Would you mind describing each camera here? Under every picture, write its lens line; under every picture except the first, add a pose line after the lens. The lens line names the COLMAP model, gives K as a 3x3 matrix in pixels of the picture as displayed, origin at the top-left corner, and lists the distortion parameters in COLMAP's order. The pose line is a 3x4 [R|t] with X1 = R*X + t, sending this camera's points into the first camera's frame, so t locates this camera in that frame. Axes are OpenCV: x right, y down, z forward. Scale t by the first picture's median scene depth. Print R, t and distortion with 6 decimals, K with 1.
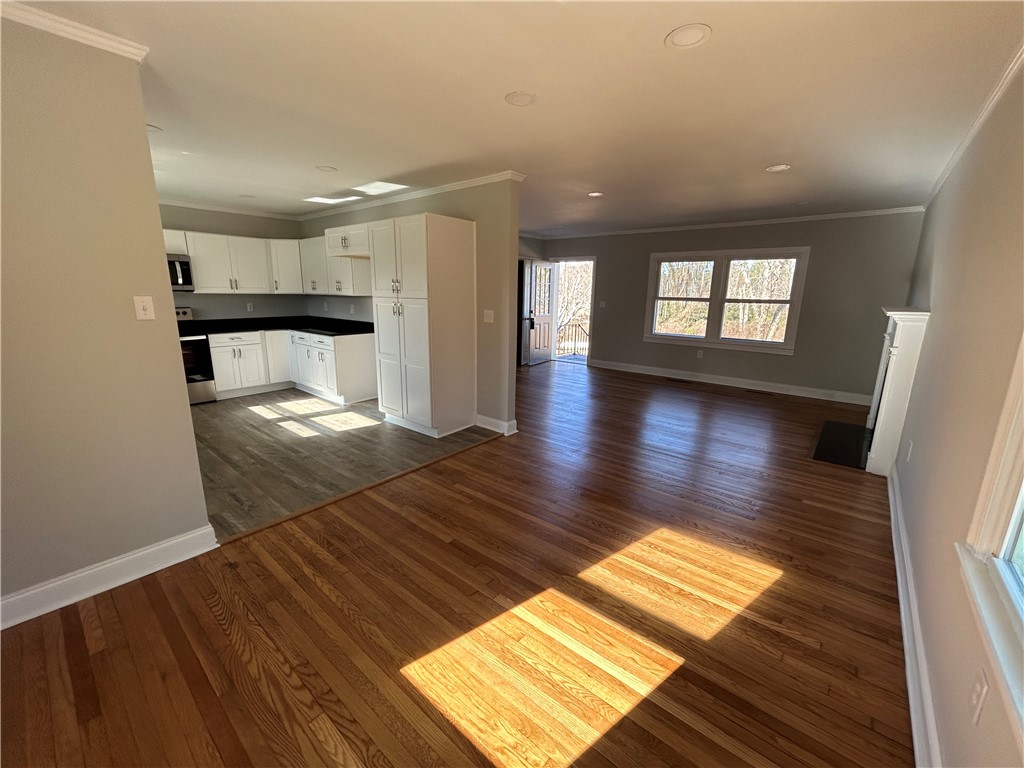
lens RADIAL K [[417.3, 0, 509.6], [0, 417.3, 382.4], [0, 0, 1]] dist [-0.001324, 0.000109]
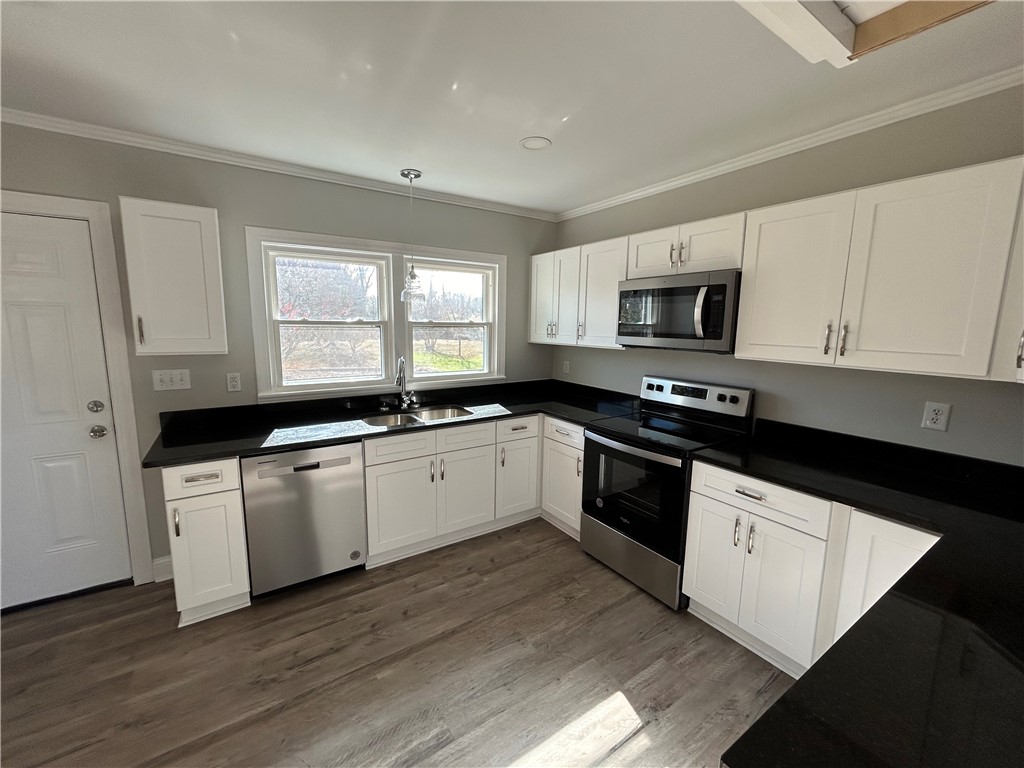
lens RADIAL K [[417.3, 0, 511.4], [0, 417.3, 380.6], [0, 0, 1]] dist [-0.001324, 0.000109]
pose [[-0.277368, 0.117891, -0.953504, -0.288298], [-0.224648, 0.956974, 0.183668, -0.216057], [0.934131, 0.265146, -0.238950, 0.884324]]
